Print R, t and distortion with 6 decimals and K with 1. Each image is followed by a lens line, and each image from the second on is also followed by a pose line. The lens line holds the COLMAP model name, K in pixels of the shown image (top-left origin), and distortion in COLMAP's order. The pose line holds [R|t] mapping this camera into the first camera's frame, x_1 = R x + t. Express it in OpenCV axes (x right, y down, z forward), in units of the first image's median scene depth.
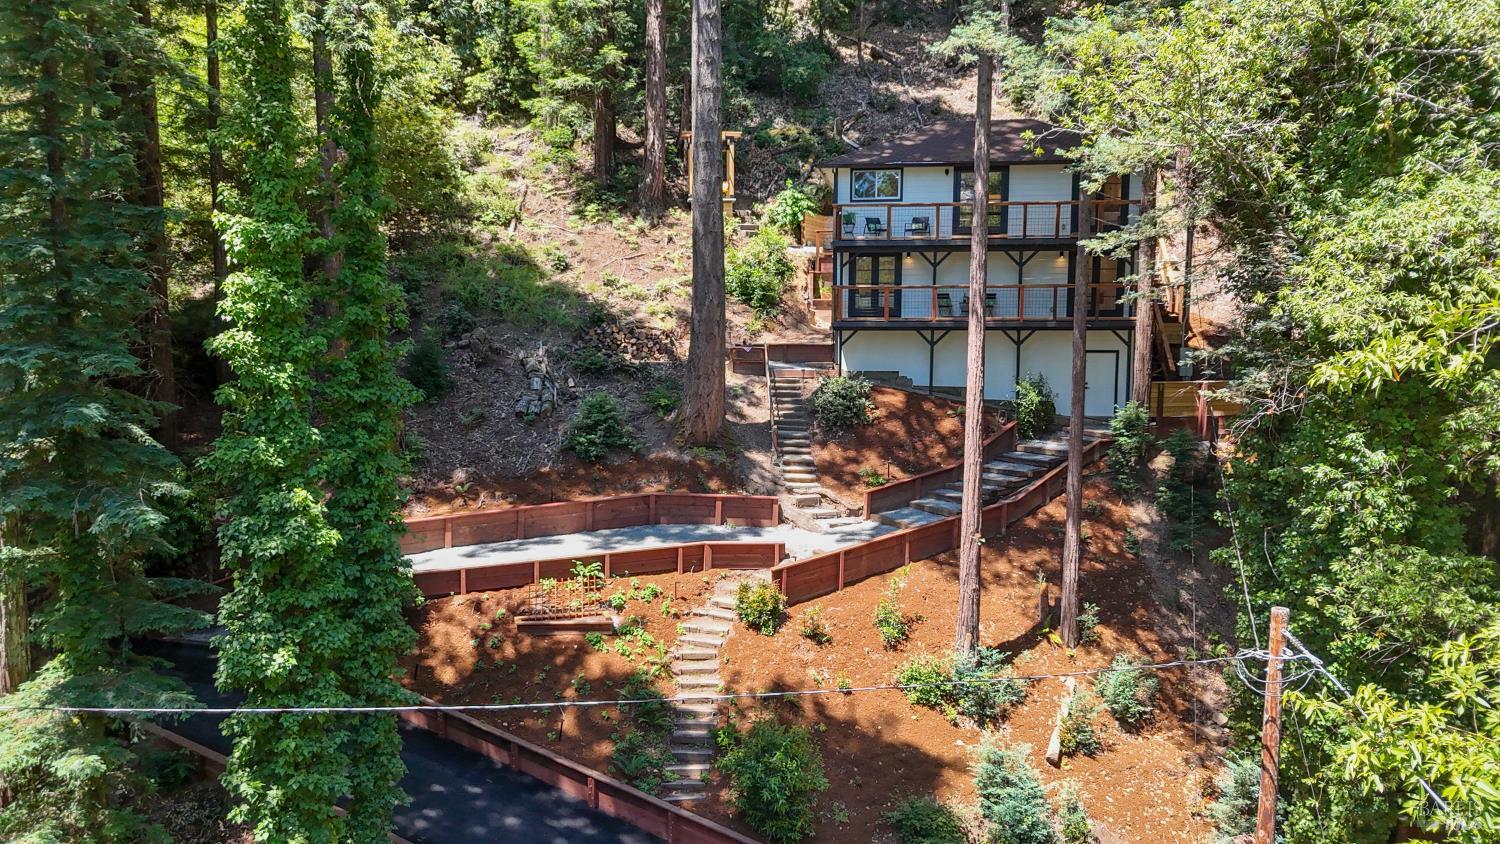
lens RADIAL K [[1095.9, 0, 746.0], [0, 1095.9, 426.3], [0, 0, 1]] dist [0.068783, -0.054514]
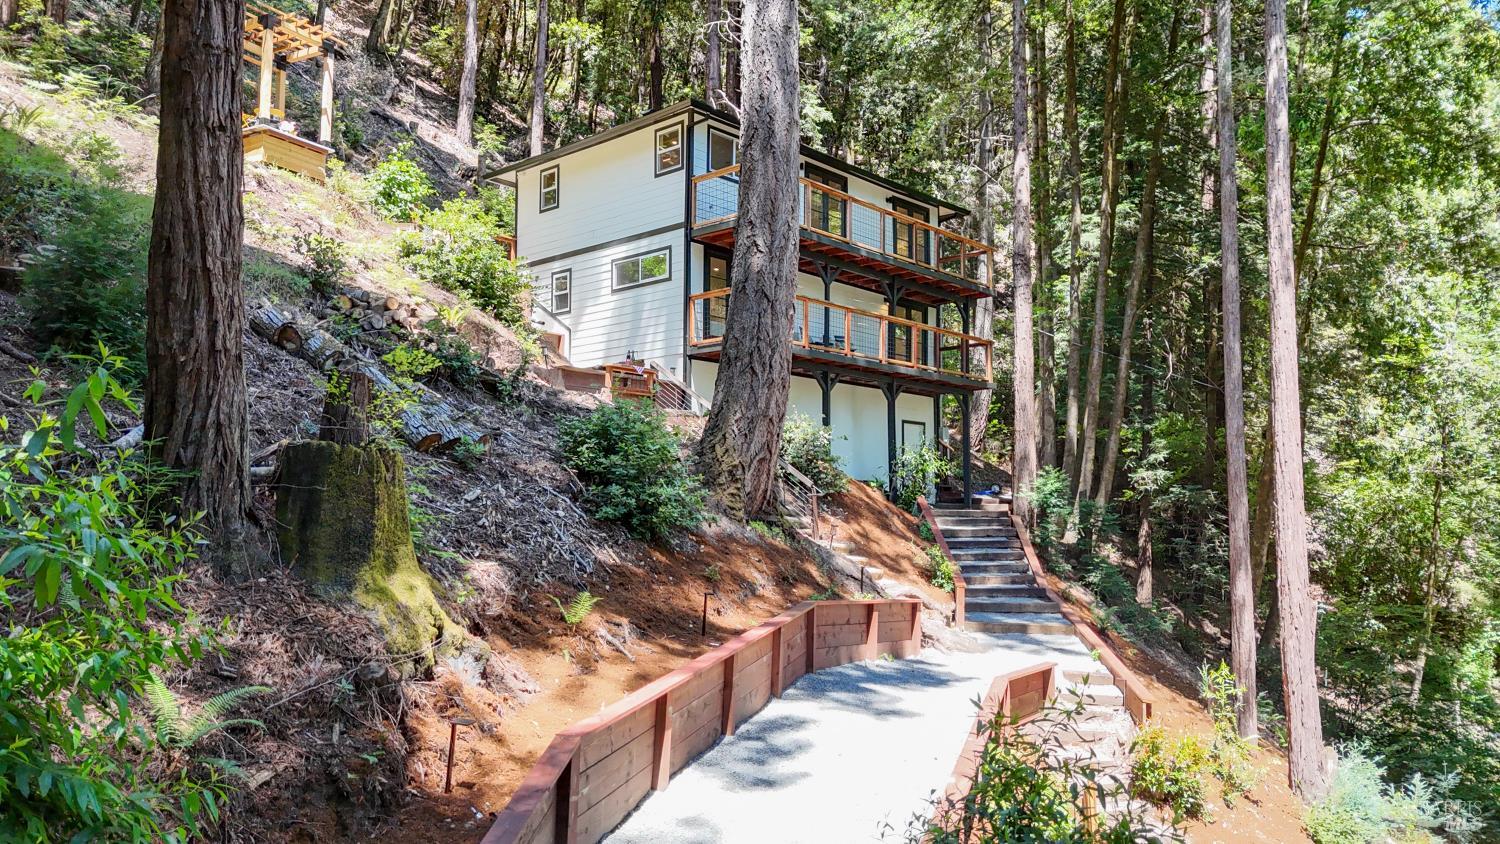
lens RADIAL K [[1095.9, 0, 746.0], [0, 1095.9, 426.3], [0, 0, 1]] dist [0.068783, -0.054514]
pose [[0.564001, 0.075453, 0.822320, -0.459824], [0.088678, 0.984524, -0.151158, 0.052410], [-0.820999, 0.158175, 0.548582, 0.694347]]
